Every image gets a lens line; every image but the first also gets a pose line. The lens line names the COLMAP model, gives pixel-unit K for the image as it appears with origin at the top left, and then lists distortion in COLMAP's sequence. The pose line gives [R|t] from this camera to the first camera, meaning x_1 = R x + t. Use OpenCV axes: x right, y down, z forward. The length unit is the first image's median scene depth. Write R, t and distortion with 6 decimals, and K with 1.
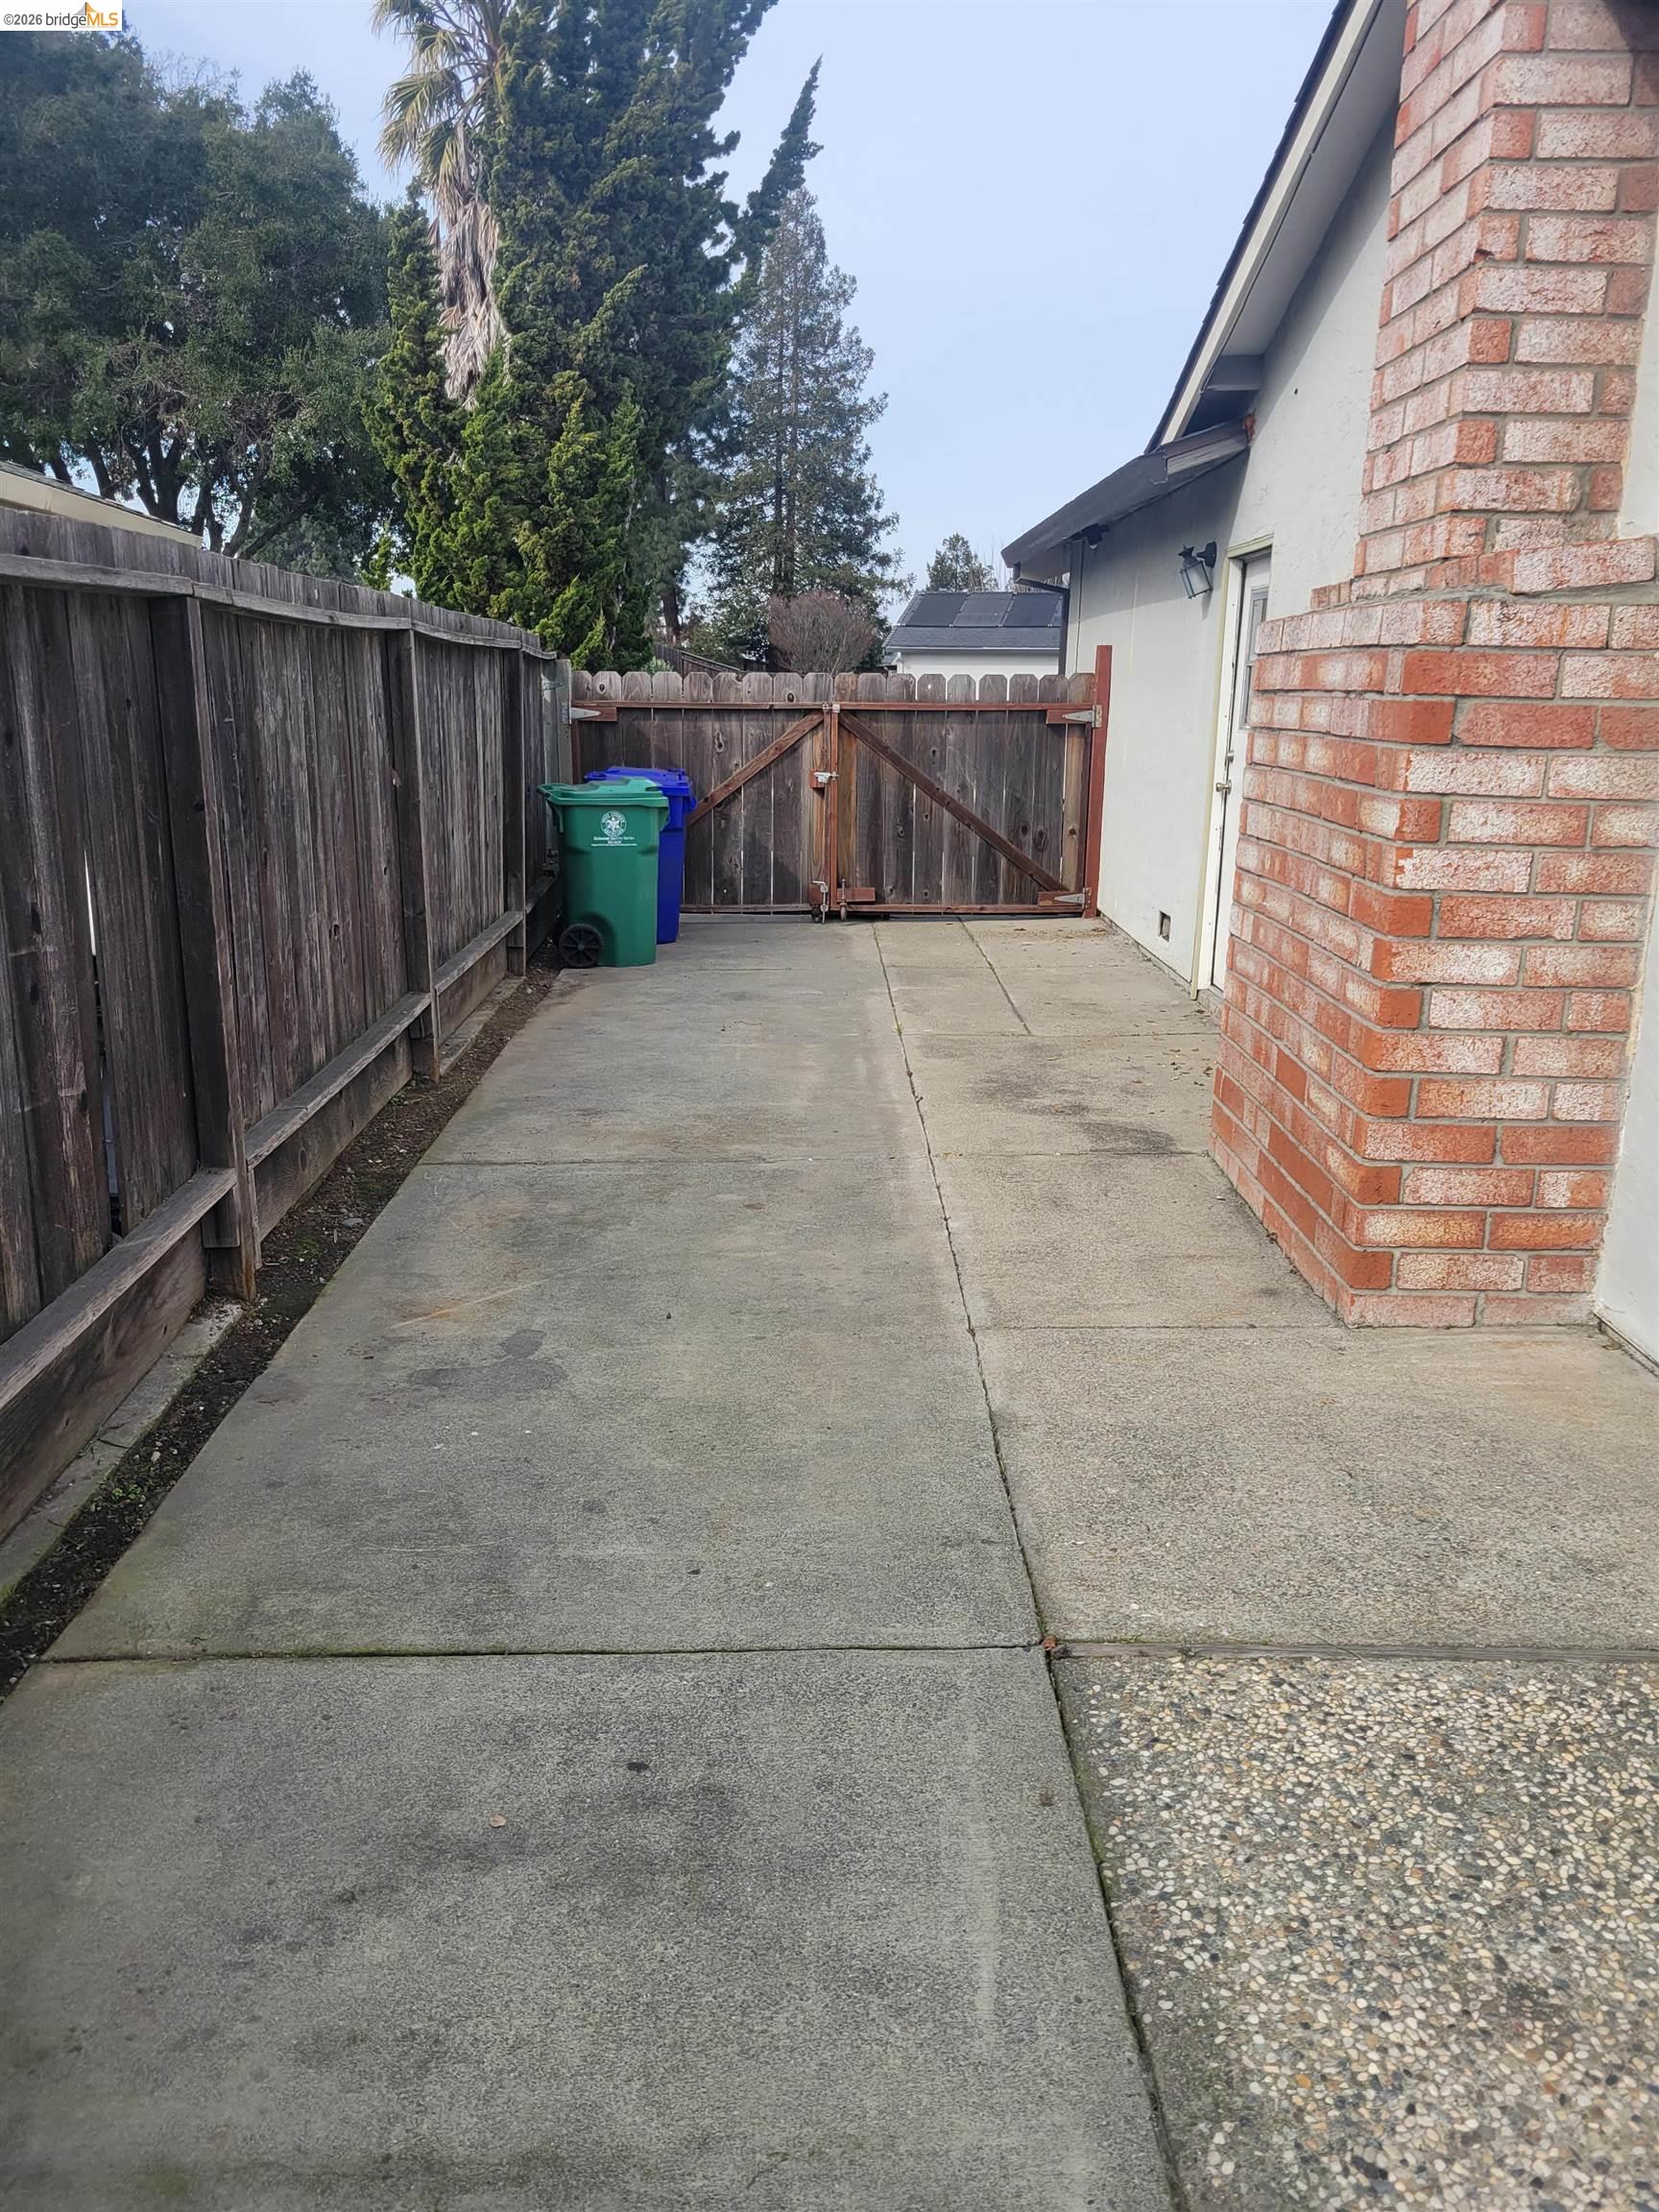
lens RADIAL K [[1663.7, 0, 821.5], [0, 1663.7, 1106.1], [0, 0, 1]] dist [0.057088, -0.038655]
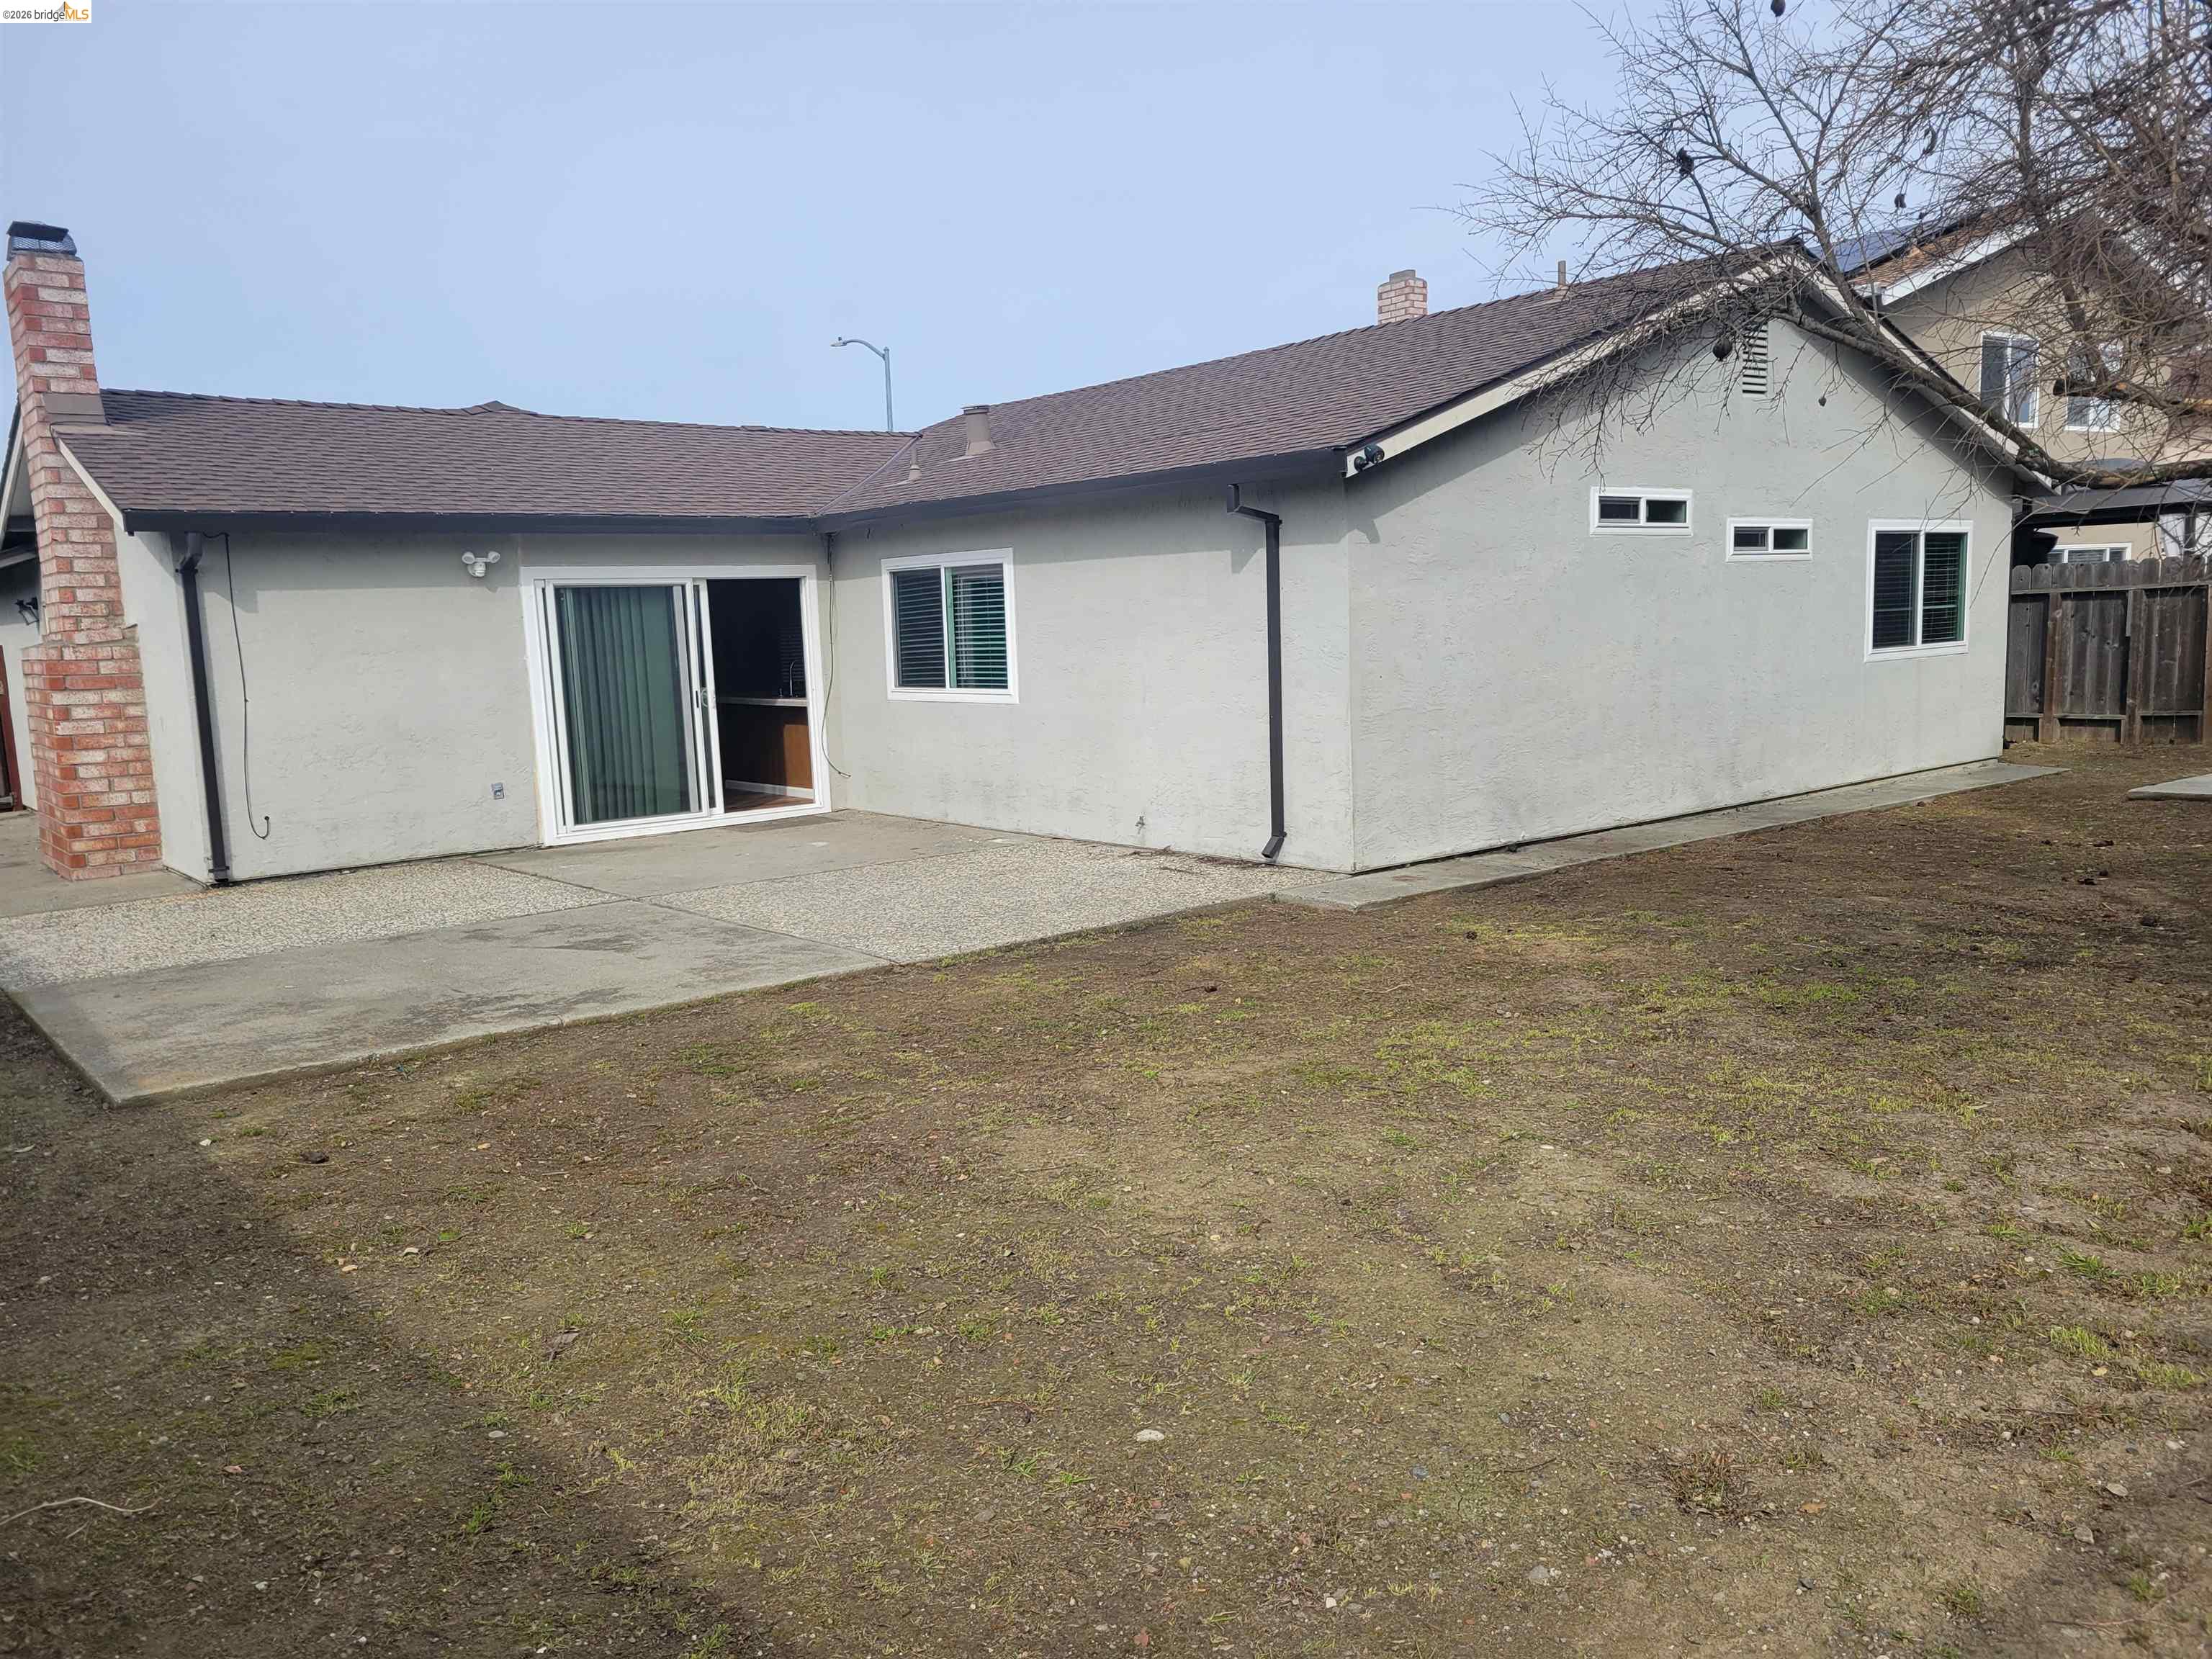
lens RADIAL K [[1663.7, 0, 1109.6], [0, 1663.7, 840.2], [0, 0, 1]] dist [0.057088, -0.038655]
pose [[0.771019, -0.129553, 0.623494, -0.135591], [0.205649, 0.977283, -0.051241, 0.615612], [-0.602692, 0.167729, 0.780147, -2.569688]]
